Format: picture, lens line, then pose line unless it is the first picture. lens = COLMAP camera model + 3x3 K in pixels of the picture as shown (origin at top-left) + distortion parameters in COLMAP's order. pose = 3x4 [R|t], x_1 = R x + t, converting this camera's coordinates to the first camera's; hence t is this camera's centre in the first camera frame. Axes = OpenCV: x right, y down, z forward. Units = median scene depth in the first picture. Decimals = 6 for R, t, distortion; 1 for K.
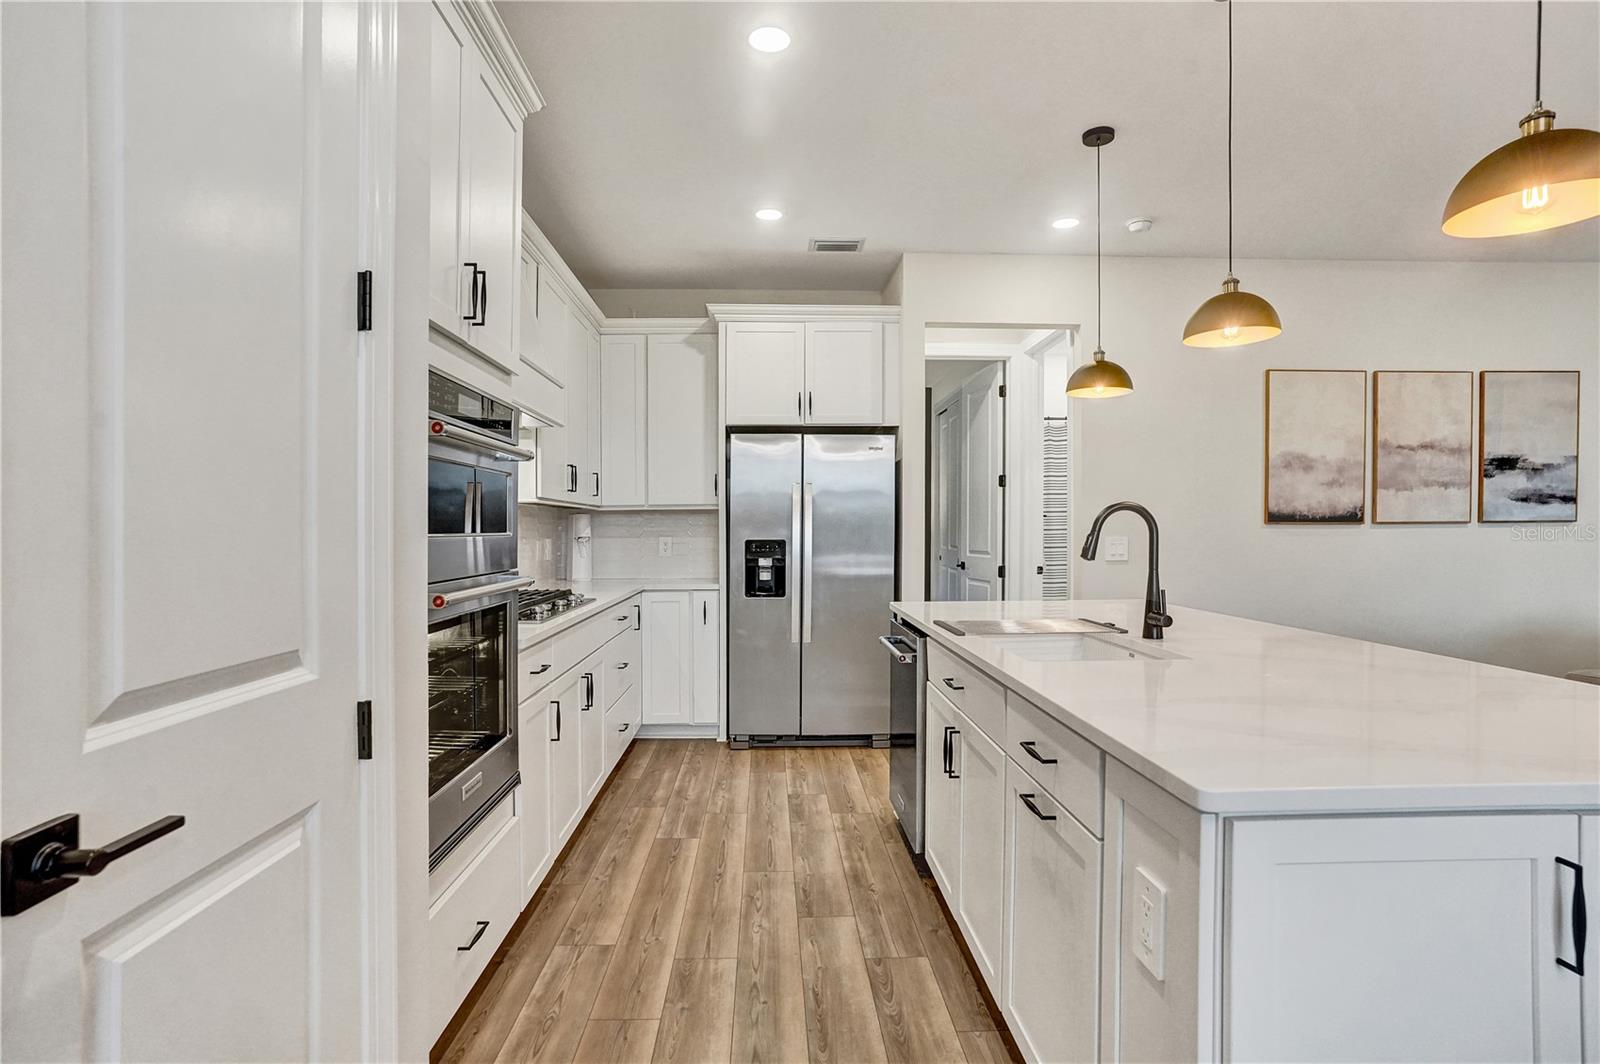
lens RADIAL K [[778.2, 0, 757.6], [0, 778.2, 539.1], [0, 0, 1]] dist [-0.060123, 0.030000]
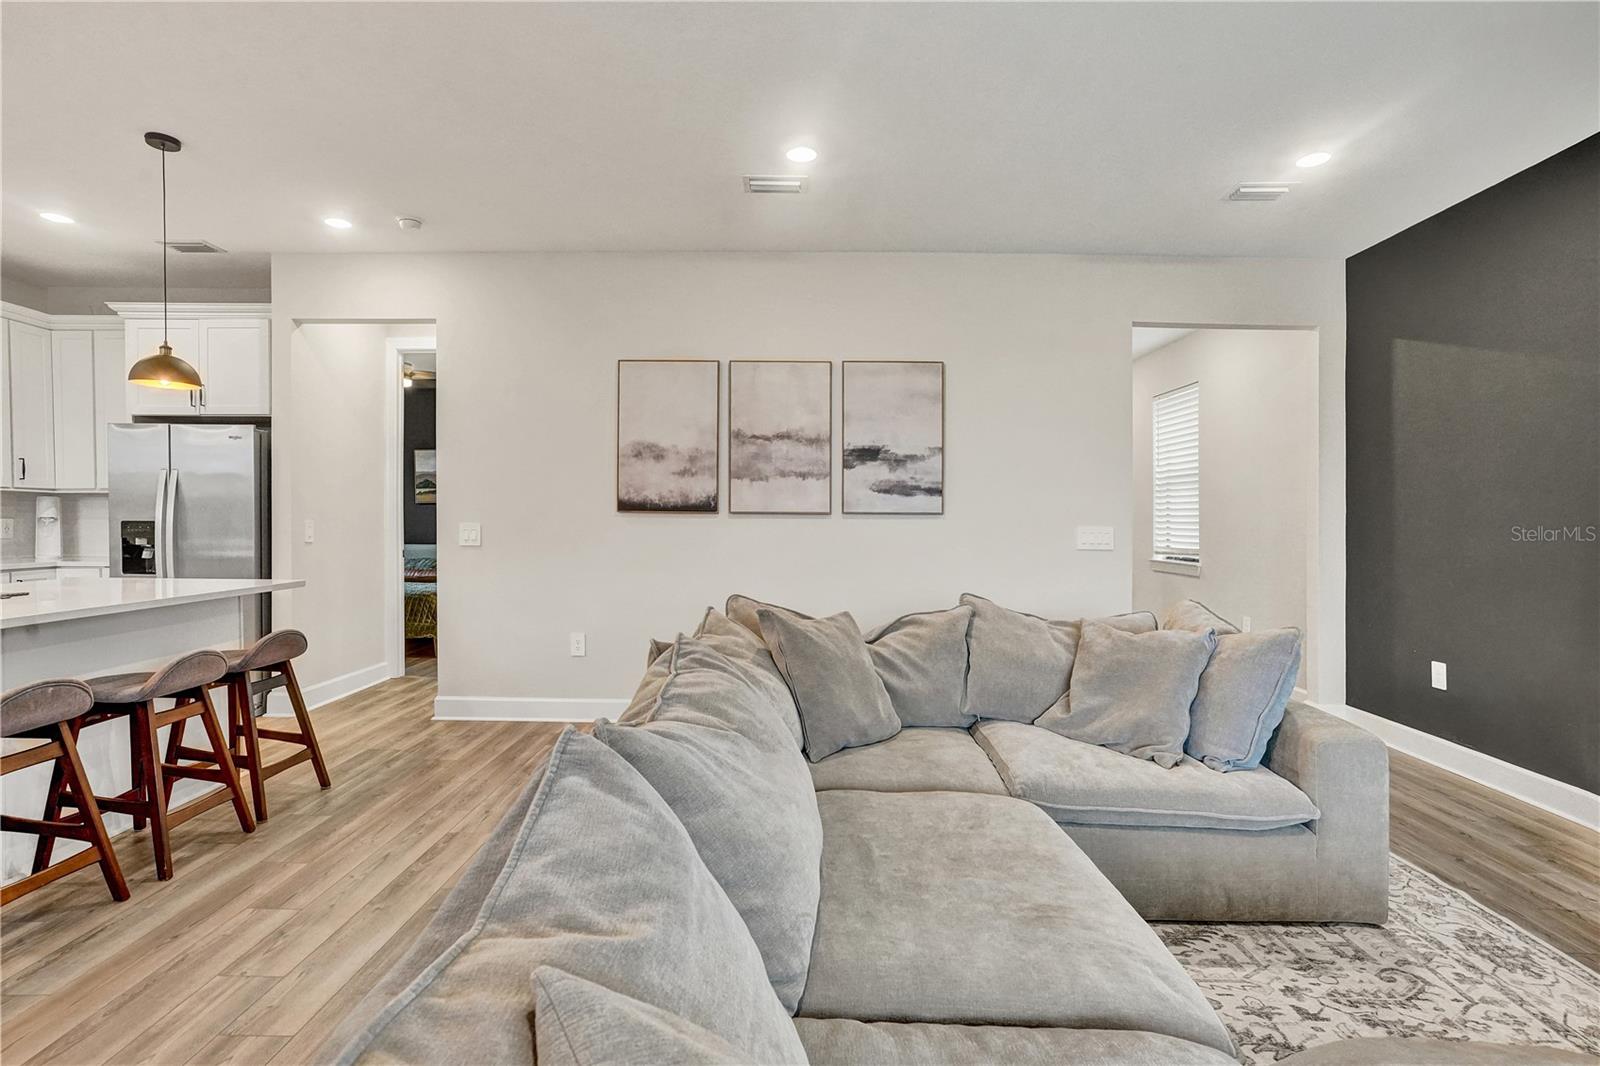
lens RADIAL K [[778.2, 0, 757.6], [0, 778.2, 540.1], [0, 0, 1]] dist [-0.060123, 0.030000]
pose [[0.999483, 0.013751, -0.029046, 0.880447], [-0.013555, 0.999884, 0.006926, 0.007554], [0.029138, -0.006529, 0.999554, -0.027865]]
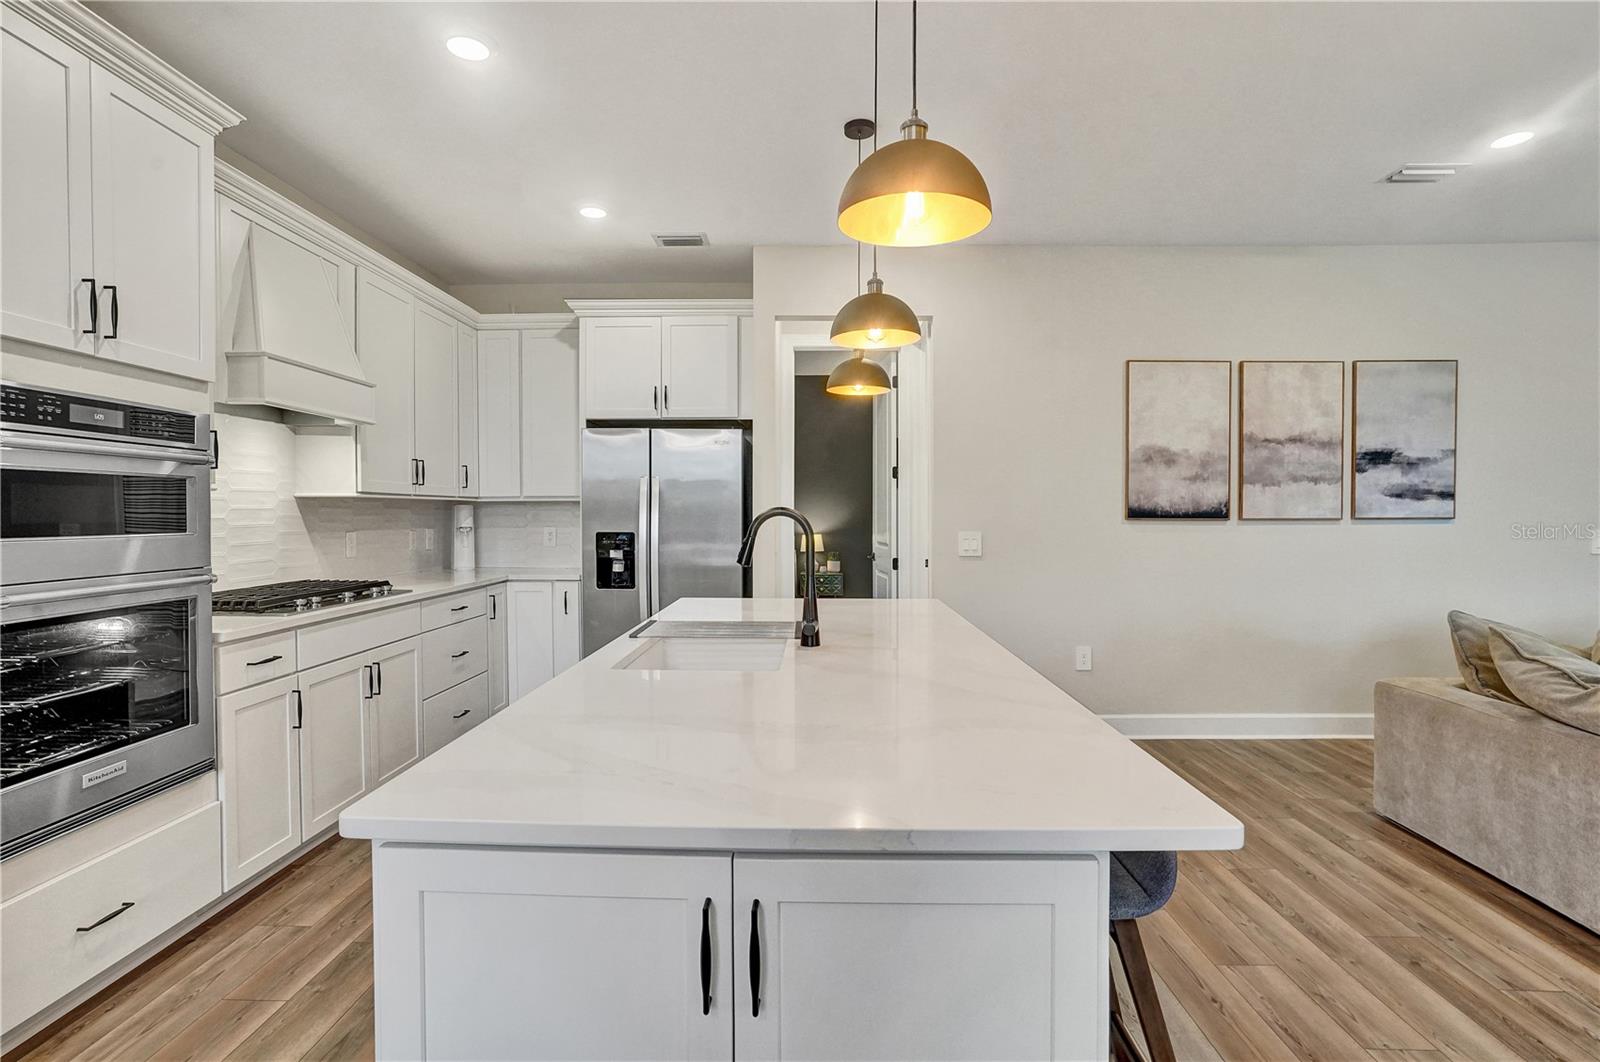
lens RADIAL K [[771.8, 0, 761.2], [0, 771.8, 527.9], [0, 0, 1]] dist [-0.065886, 0.032518]
pose [[0.998831, 0.005911, -0.047984, 0.249666], [-0.005556, 0.999956, 0.007523, -0.013500], [0.048027, -0.007248, 0.998820, 0.006553]]
